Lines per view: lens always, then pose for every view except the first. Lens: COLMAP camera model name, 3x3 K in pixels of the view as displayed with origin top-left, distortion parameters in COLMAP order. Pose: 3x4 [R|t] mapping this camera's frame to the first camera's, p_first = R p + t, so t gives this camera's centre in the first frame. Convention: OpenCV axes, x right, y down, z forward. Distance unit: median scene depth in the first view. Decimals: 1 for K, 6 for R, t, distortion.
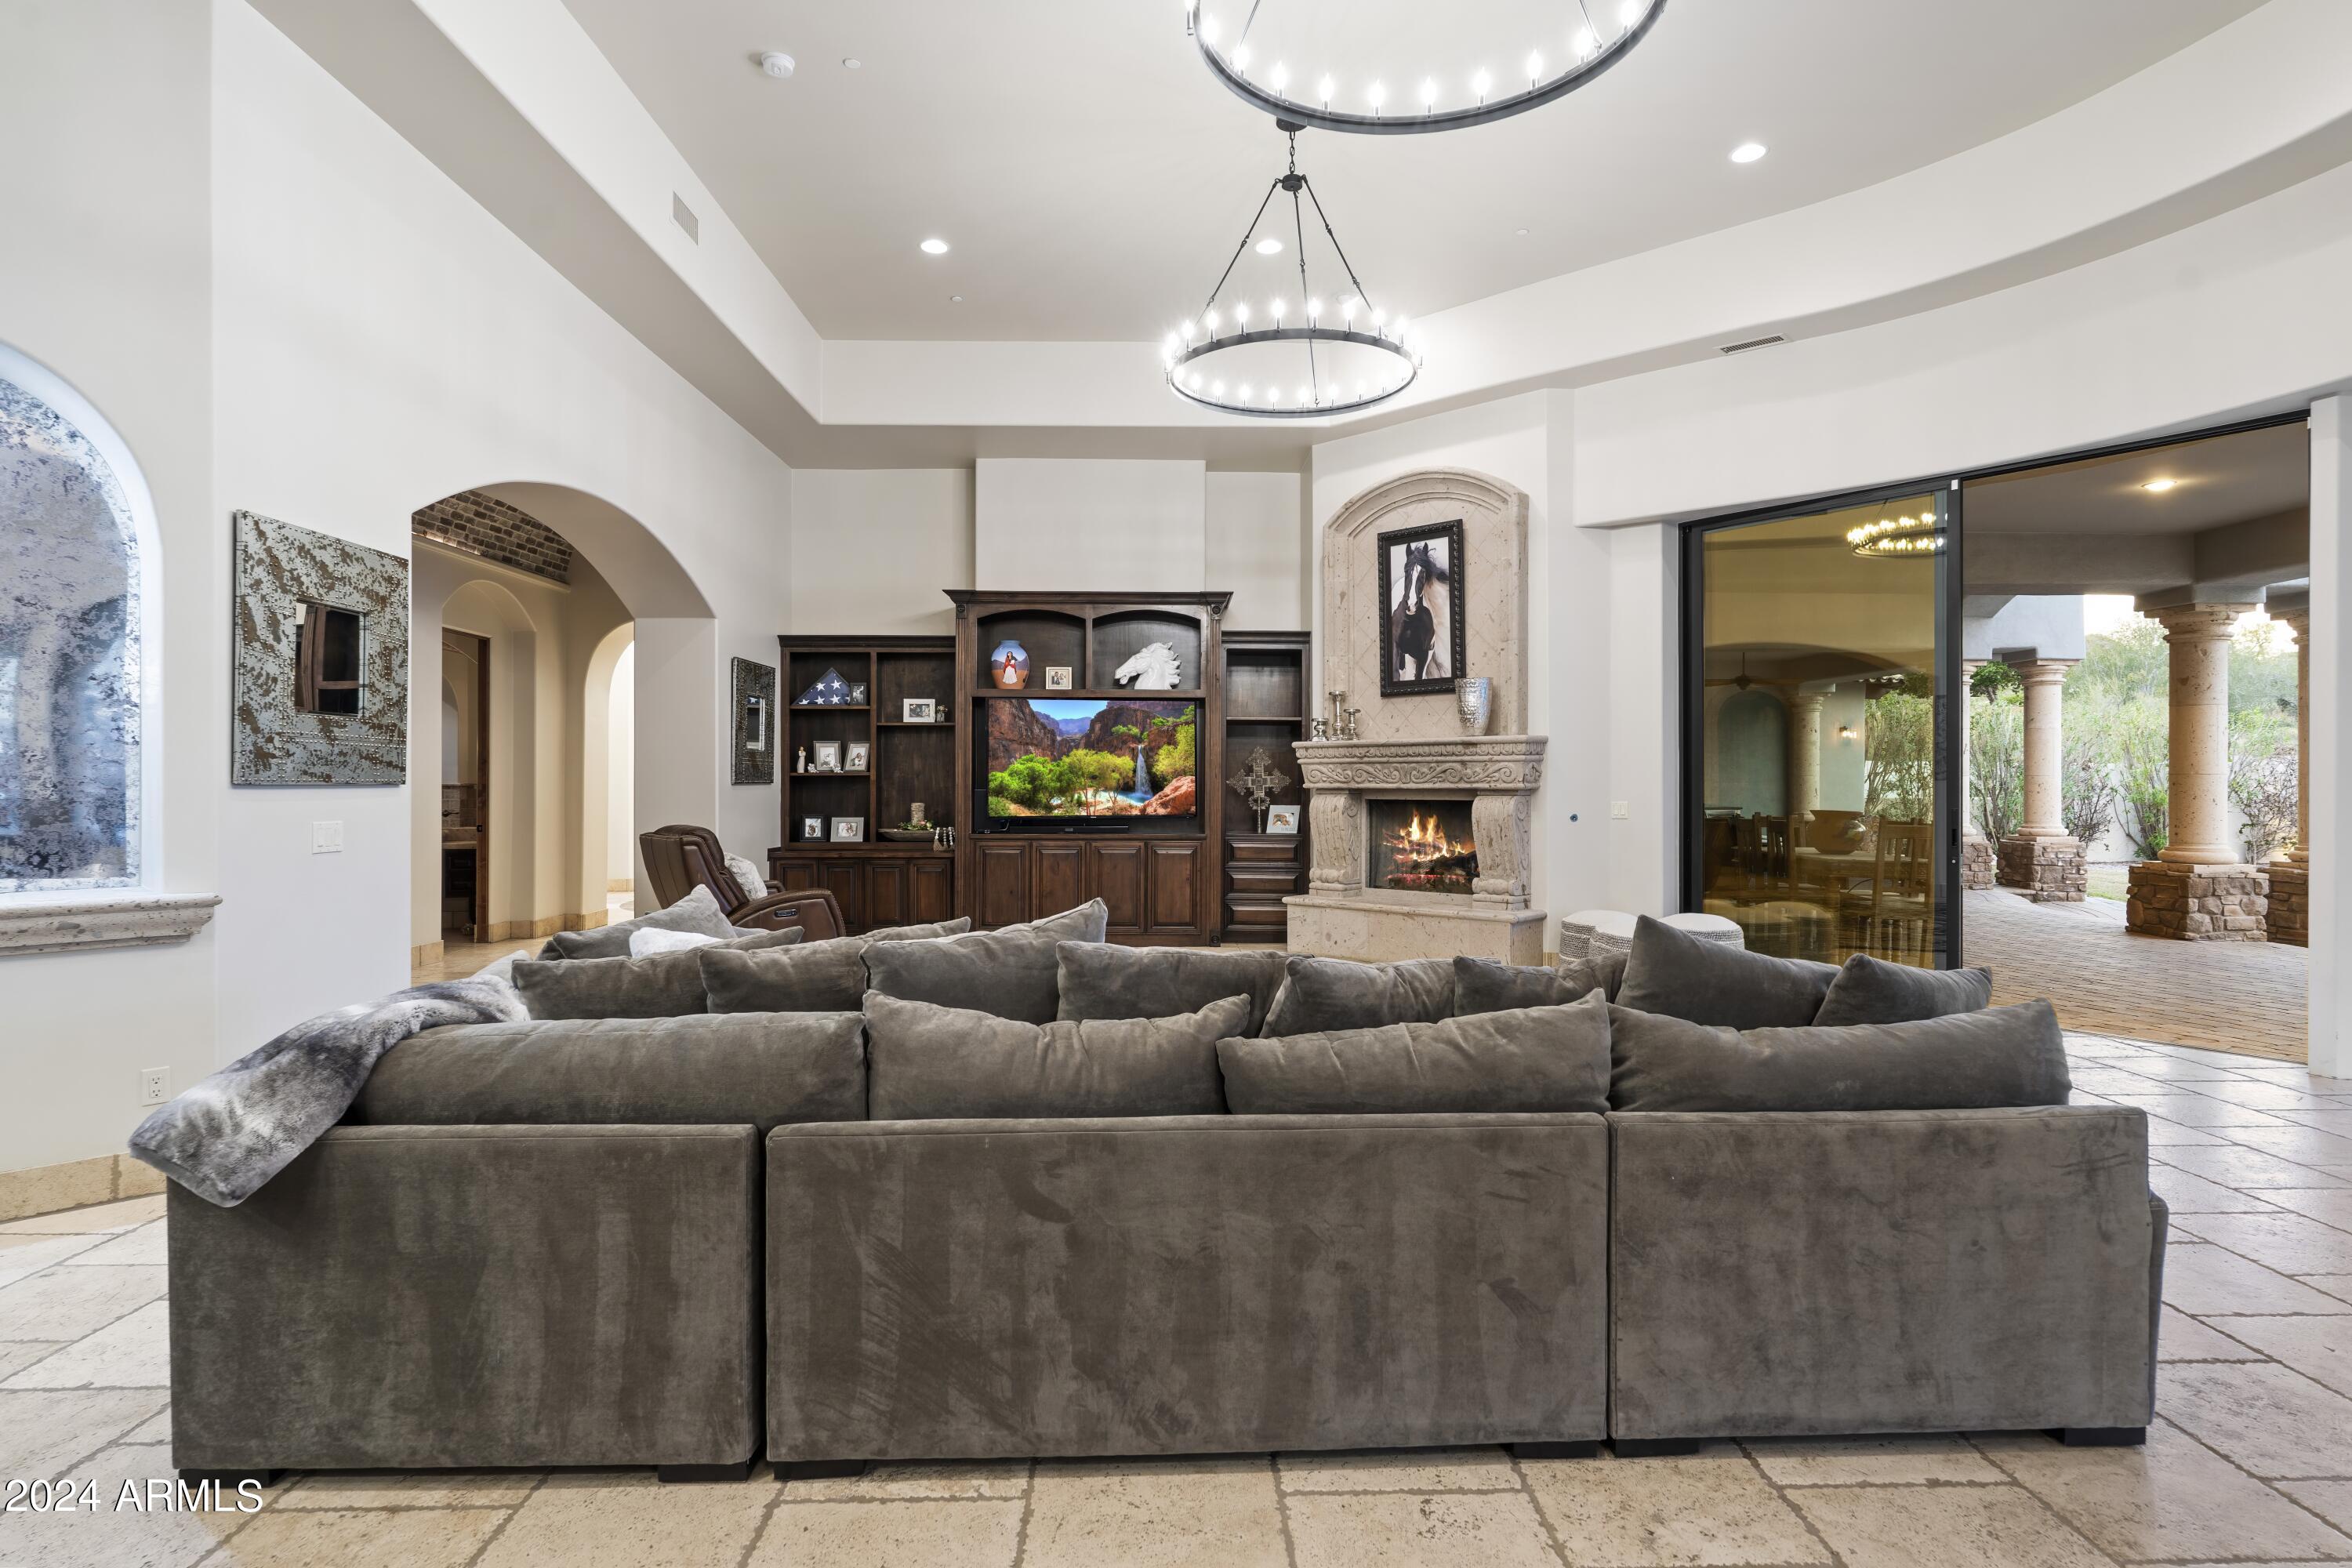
lens RADIAL K [[1217.5, 0, 1158.0], [0, 1217.5, 780.0], [0, 0, 1]] dist [-0.003033, -0.000182]
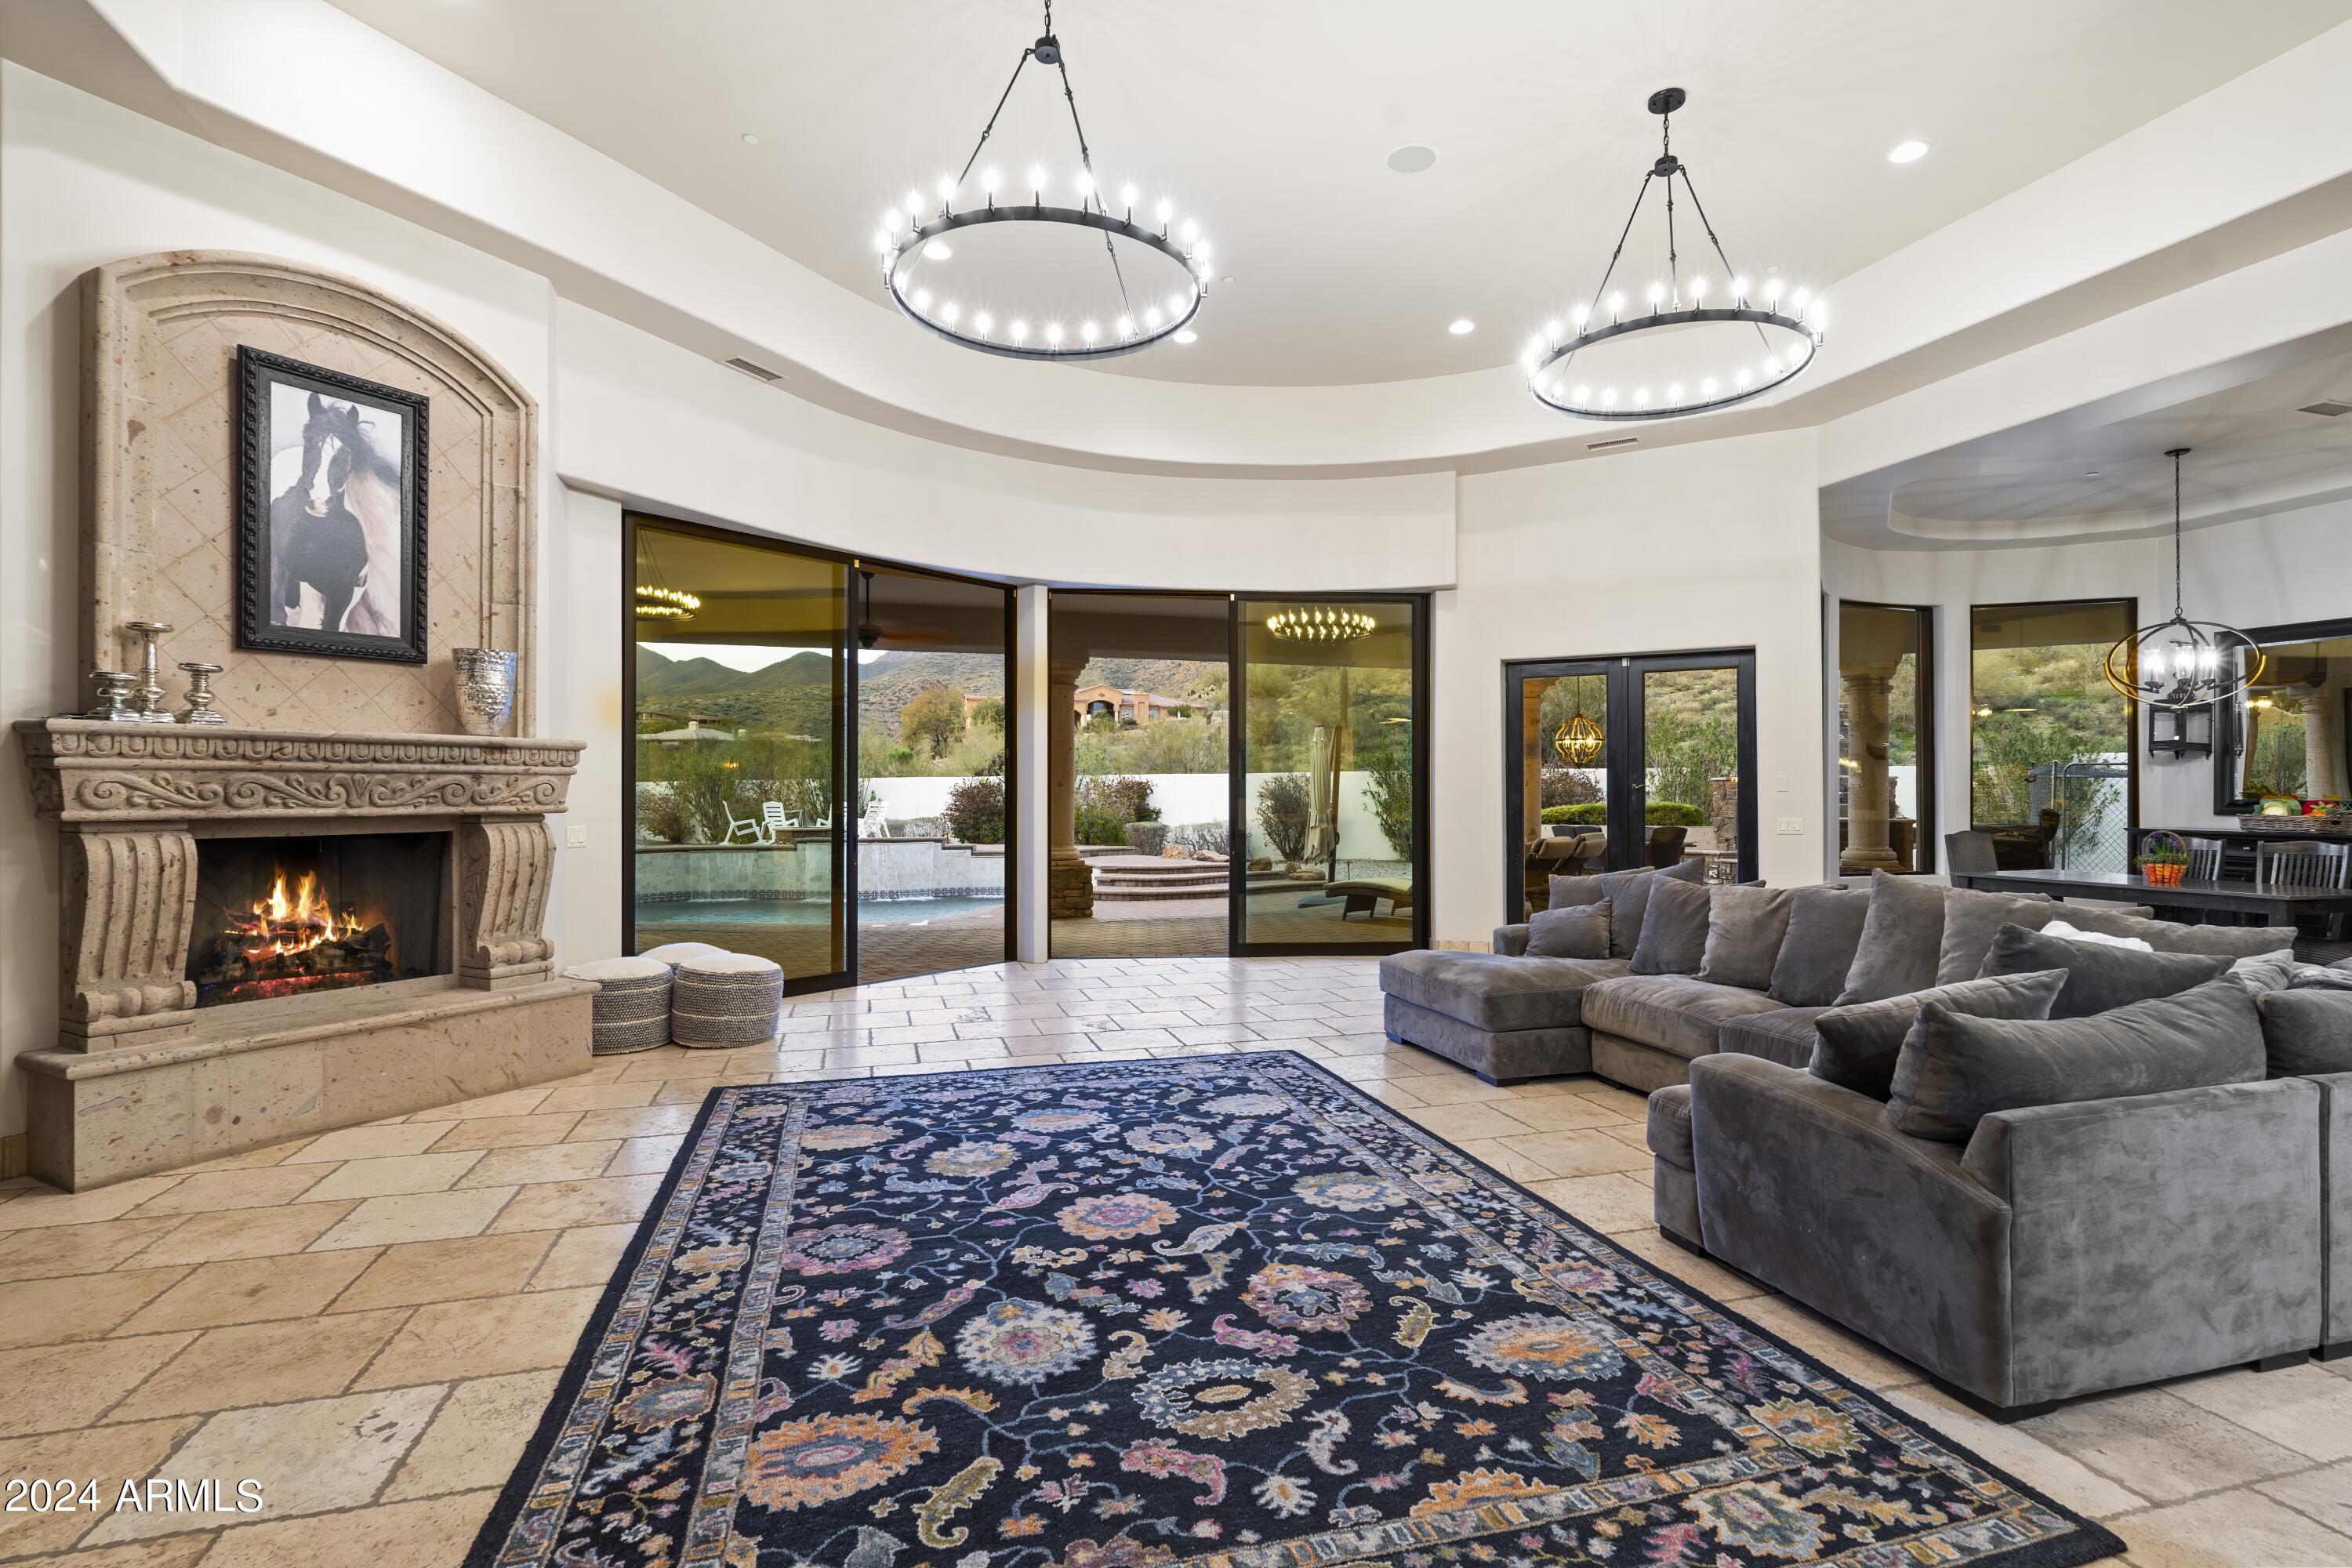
lens RADIAL K [[1119.5, 0, 1170.7], [0, 1119.5, 786.8], [0, 0, 1]] dist [-0.003541, 0.000944]
pose [[-0.260325, 0.006843, 0.965497, -0.377068], [0.003191, 0.999976, -0.006227, -0.002300], [-0.965516, 0.001460, -0.260341, 0.684690]]
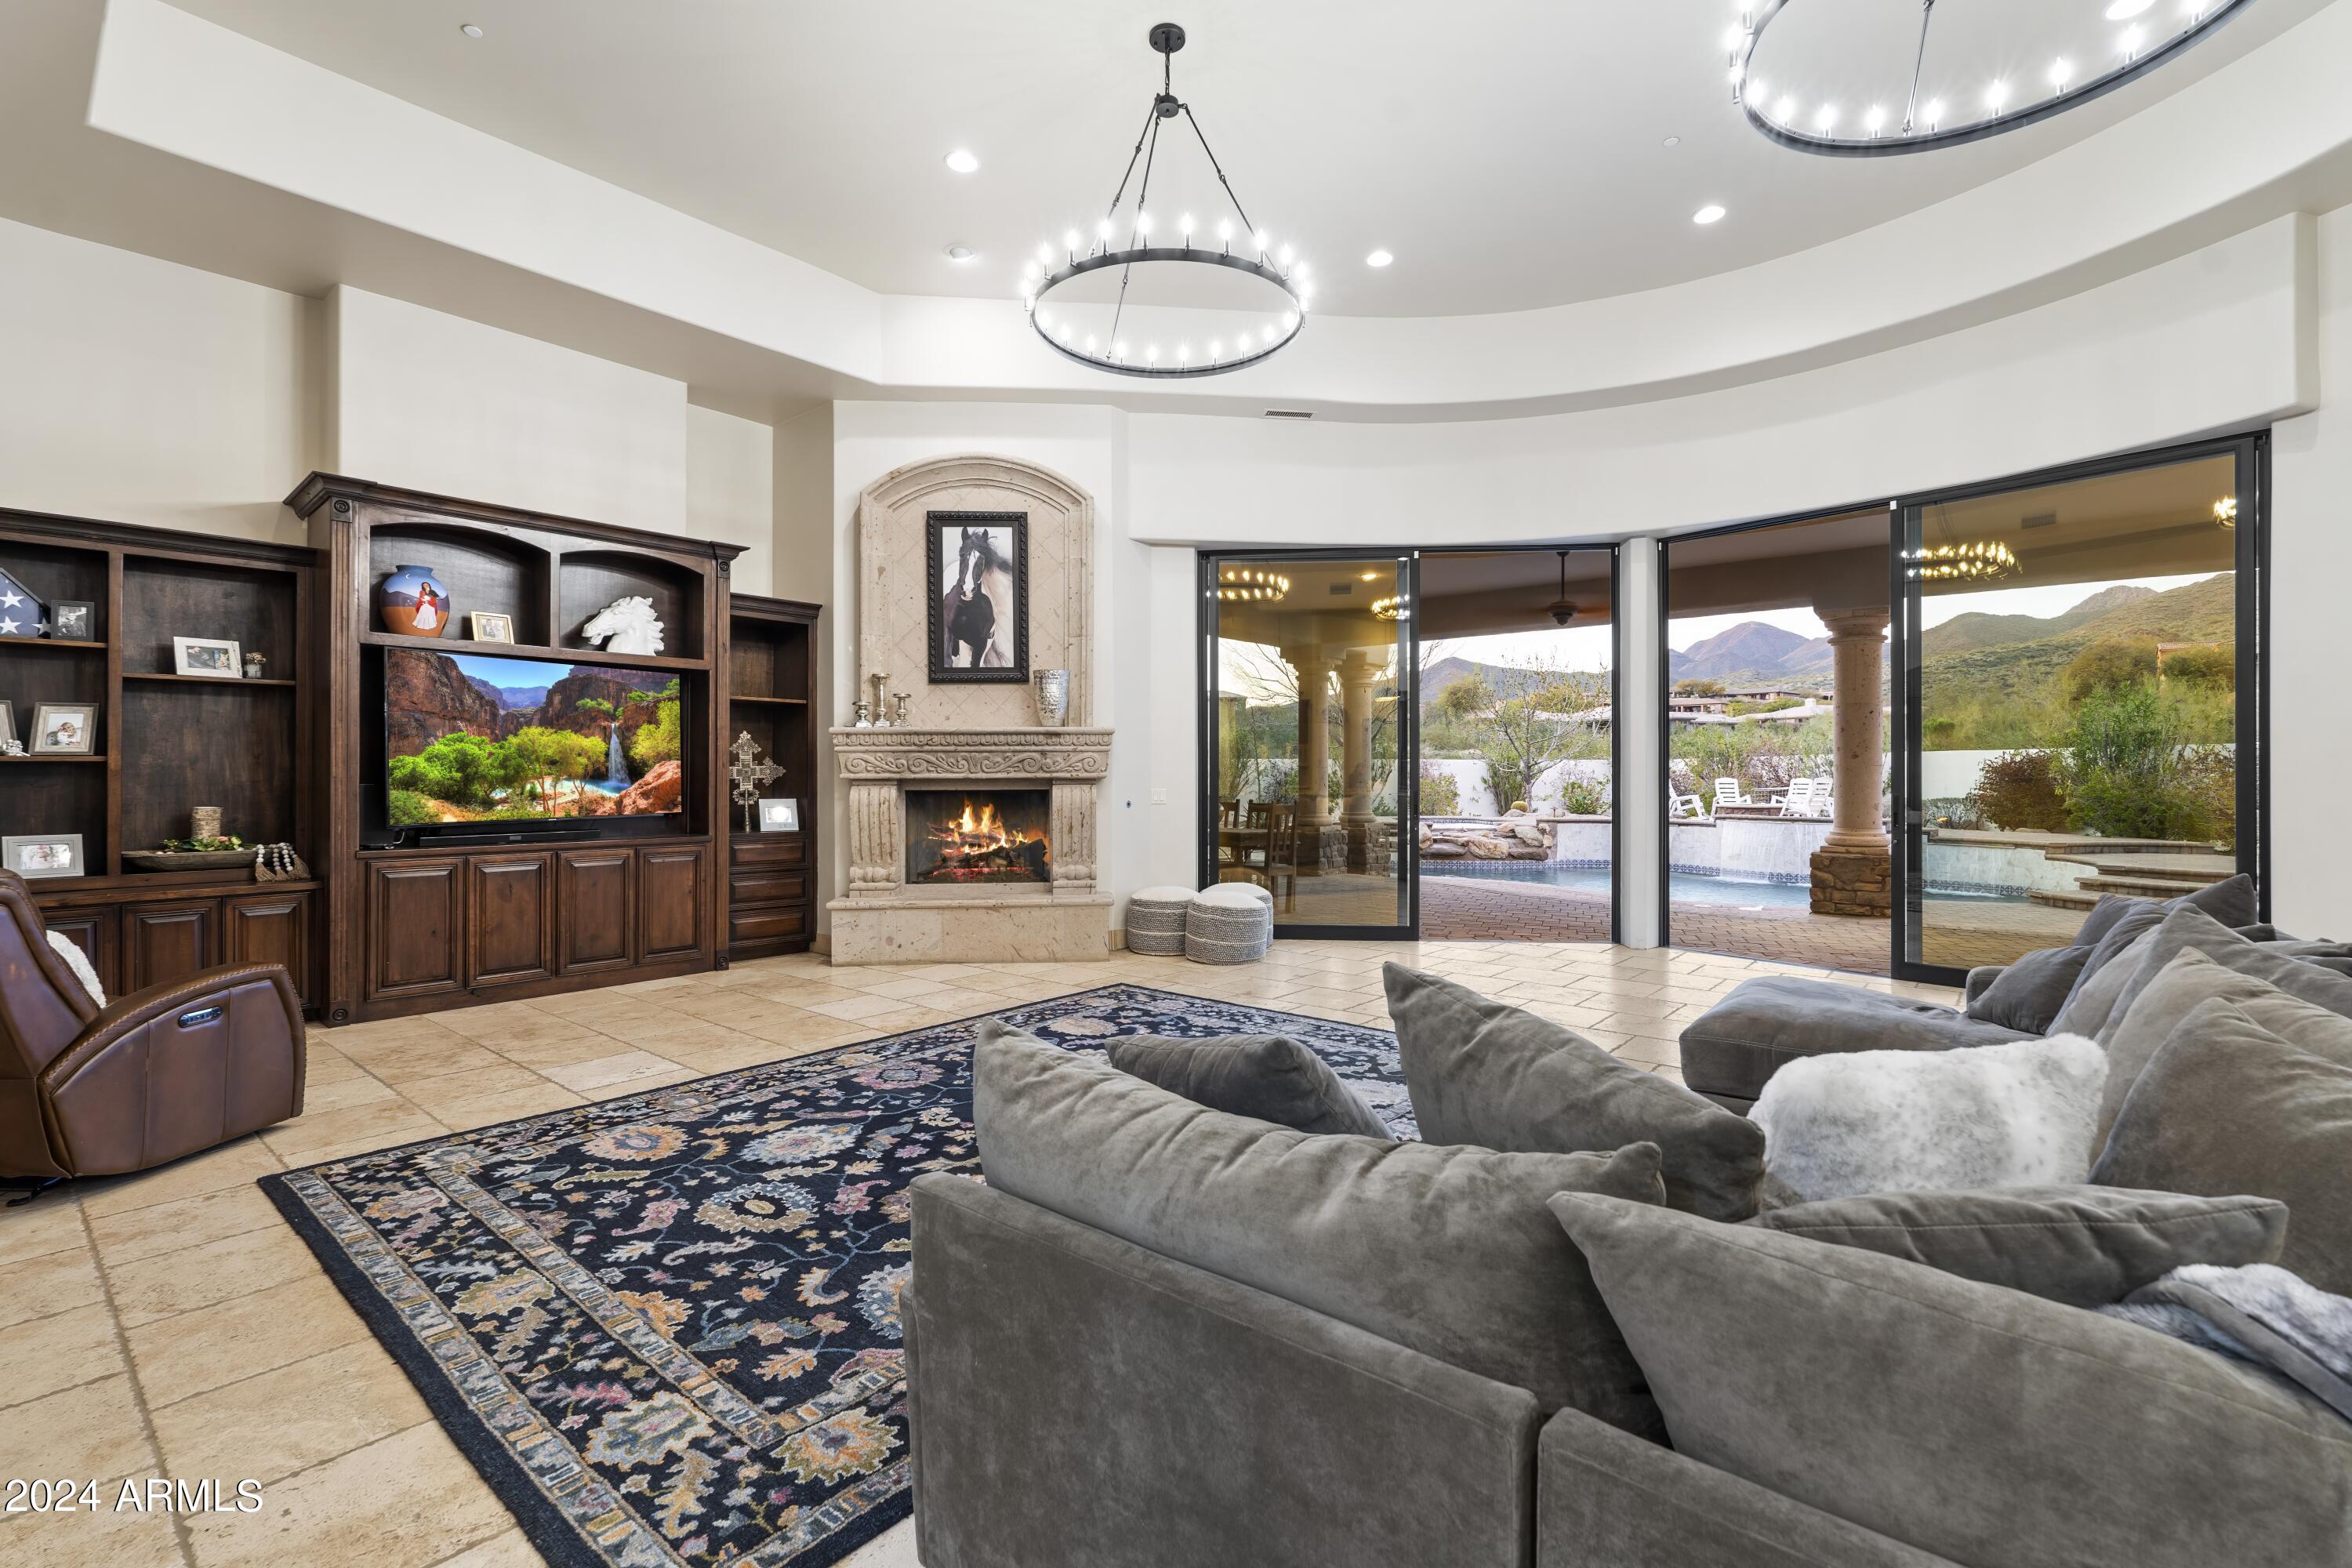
lens RADIAL K [[1042.0, 0, 1161.2], [0, 1042.0, 769.2], [0, 0, 1]] dist [-0.003308, -0.000521]
pose [[0.660134, 0.002433, 0.751144, -0.290088], [0.001875, 0.999986, -0.004886, 0.003486], [-0.751146, 0.004634, 0.660120, 0.305316]]
